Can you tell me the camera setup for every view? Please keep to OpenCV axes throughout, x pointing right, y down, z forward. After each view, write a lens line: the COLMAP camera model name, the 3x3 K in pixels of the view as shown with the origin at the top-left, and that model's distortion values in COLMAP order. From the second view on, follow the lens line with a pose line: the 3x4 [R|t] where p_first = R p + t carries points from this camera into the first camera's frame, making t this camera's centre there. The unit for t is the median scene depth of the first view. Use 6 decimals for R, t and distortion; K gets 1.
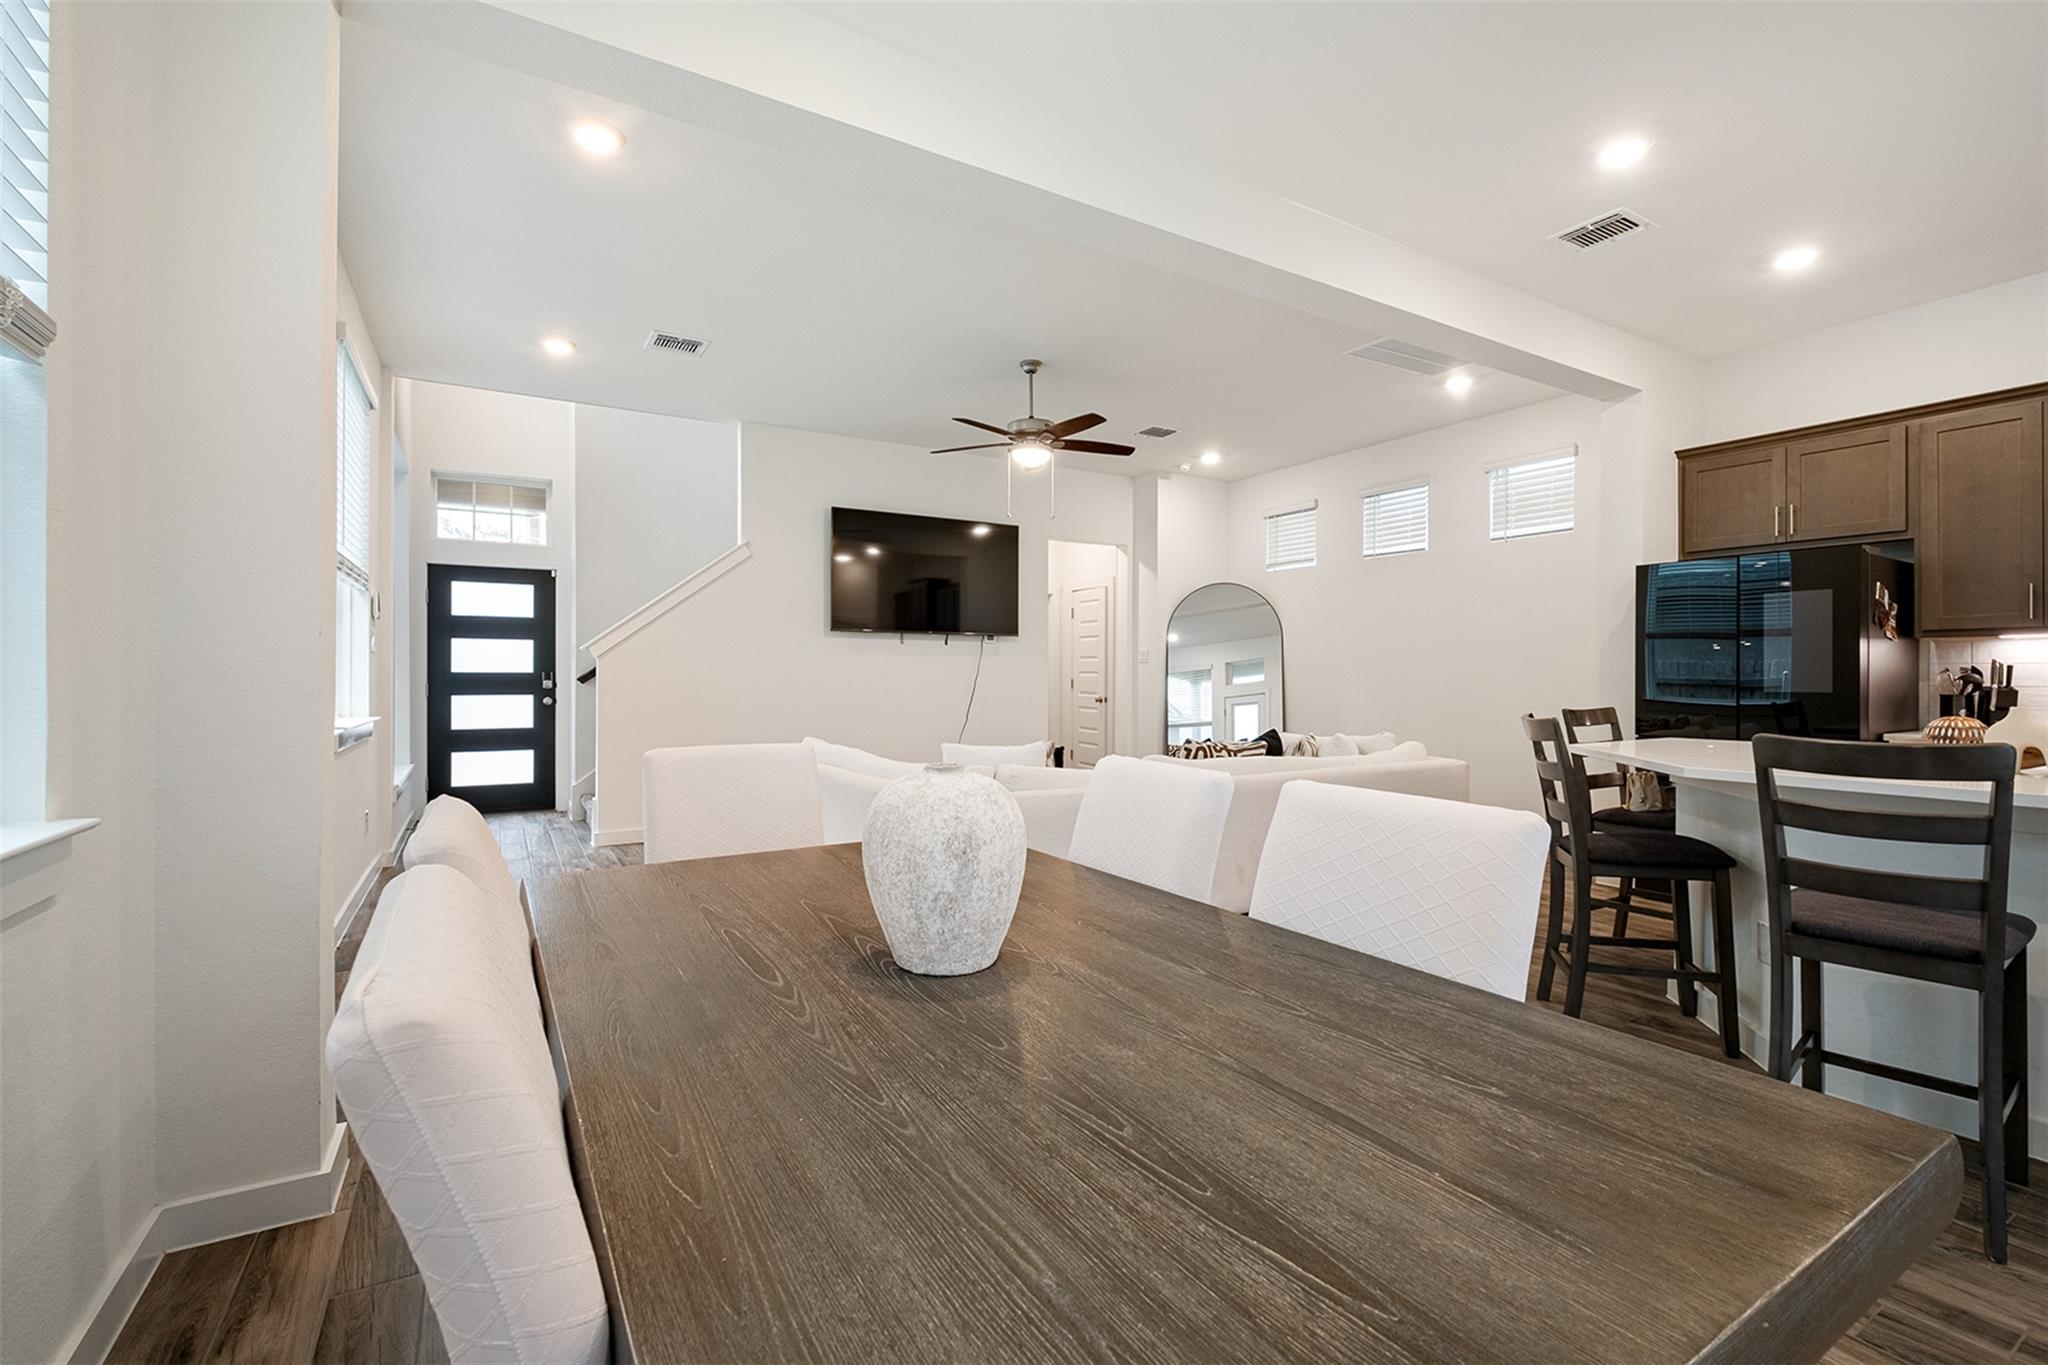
lens RADIAL K [[886.3, 0, 1019.8], [0, 886.3, 682.6], [0, 0, 1]] dist [0.002445, -0.005074]
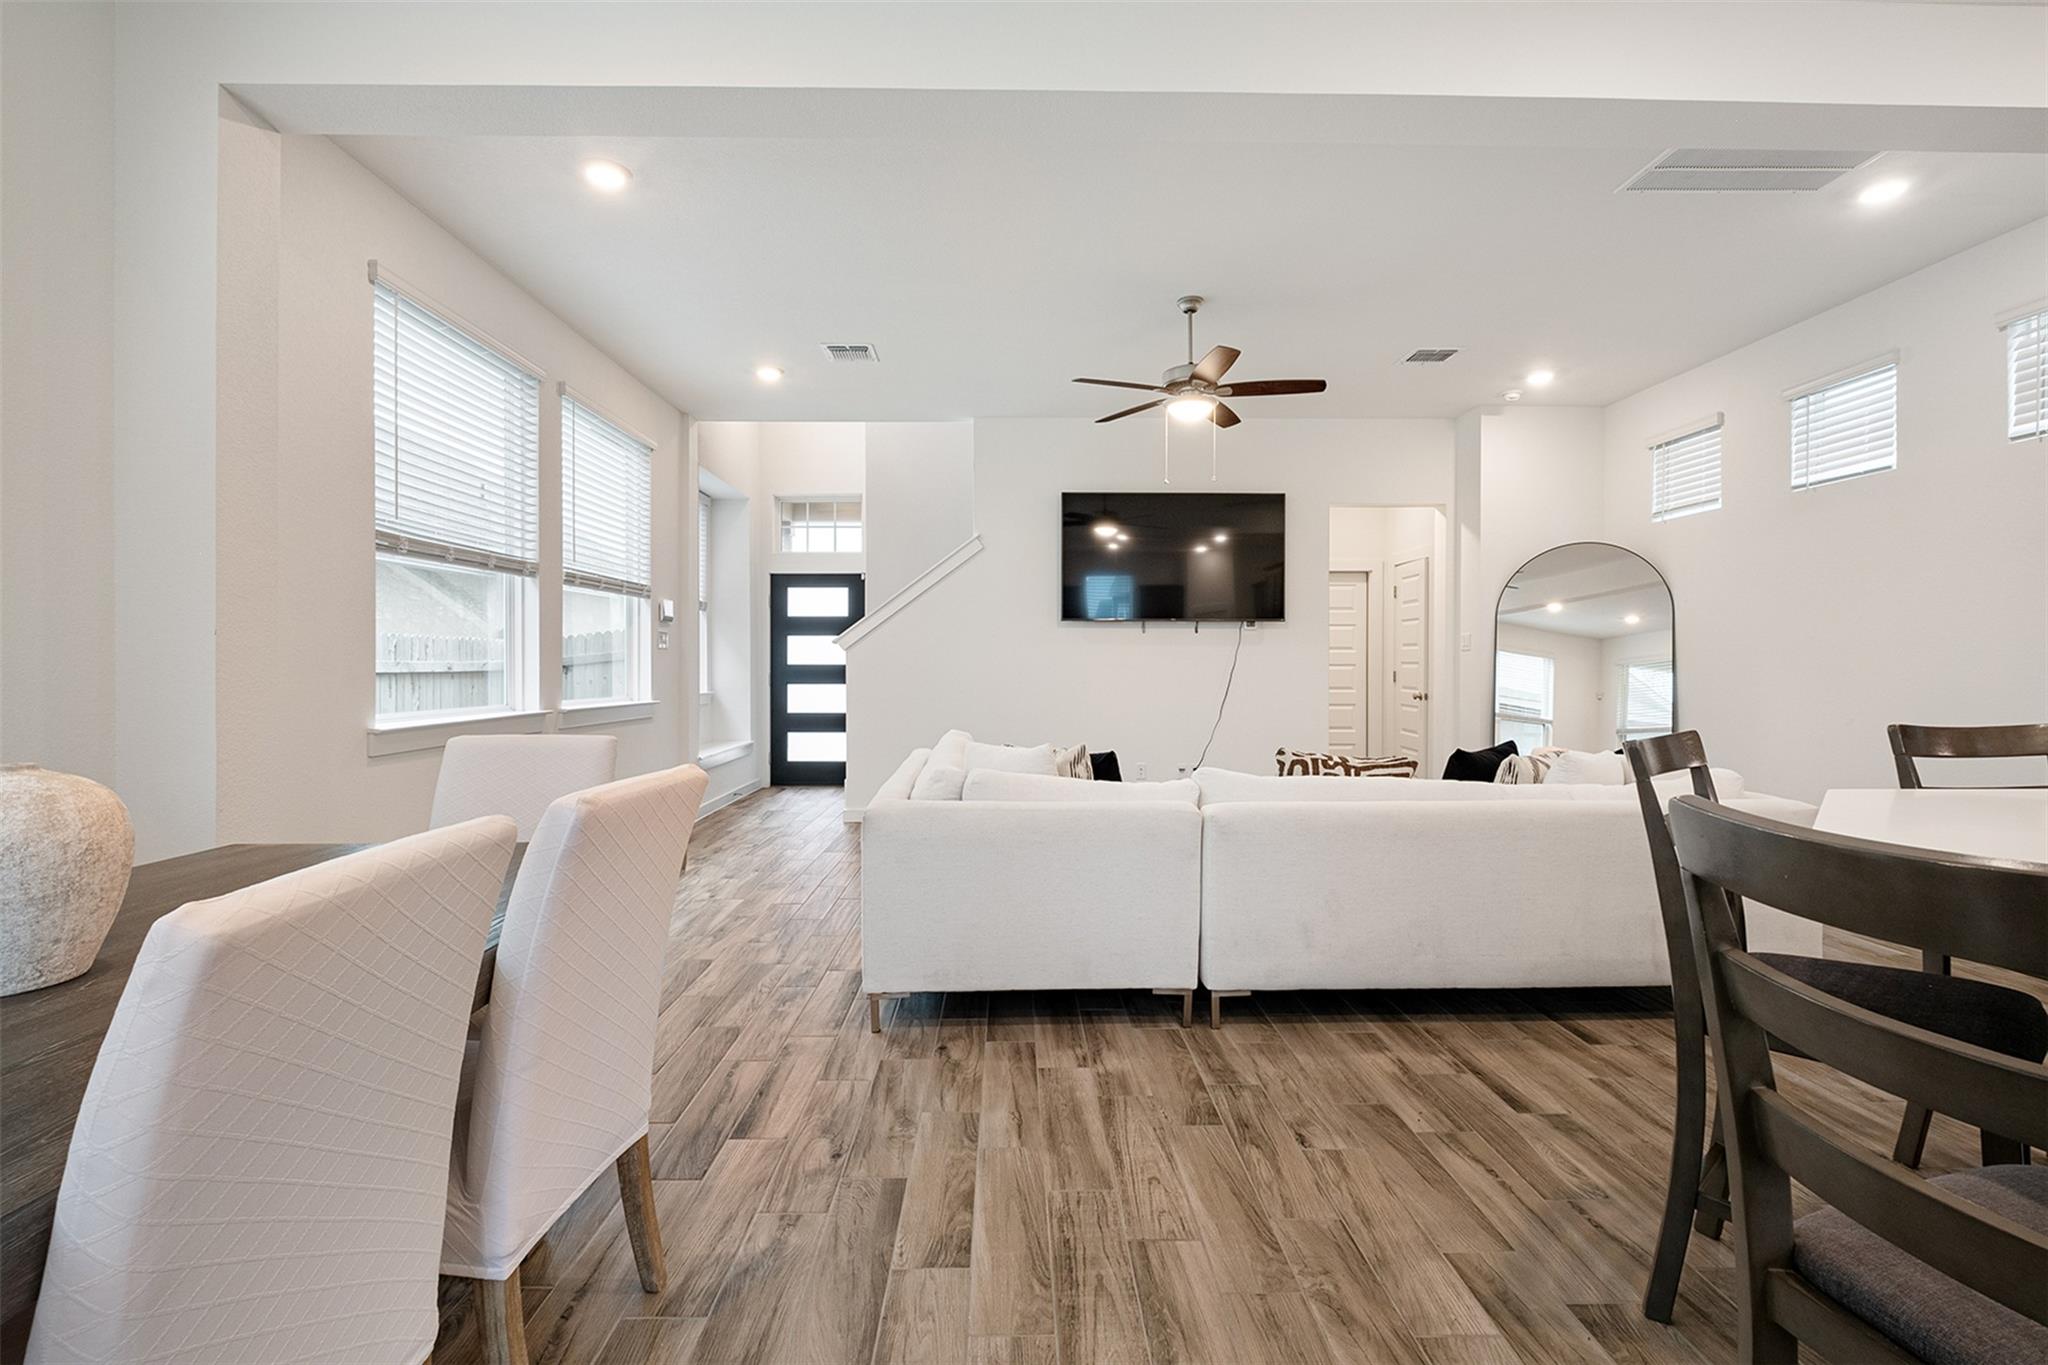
lens RADIAL K [[886.3, 0, 1020.2], [0, 886.3, 675.0], [0, 0, 1]] dist [0.002445, -0.005074]
pose [[0.867173, 0.003292, -0.497996, 0.280307], [-0.003086, 0.999994, 0.001237, -0.000254], [0.497998, 0.000464, 0.867178, 0.168085]]
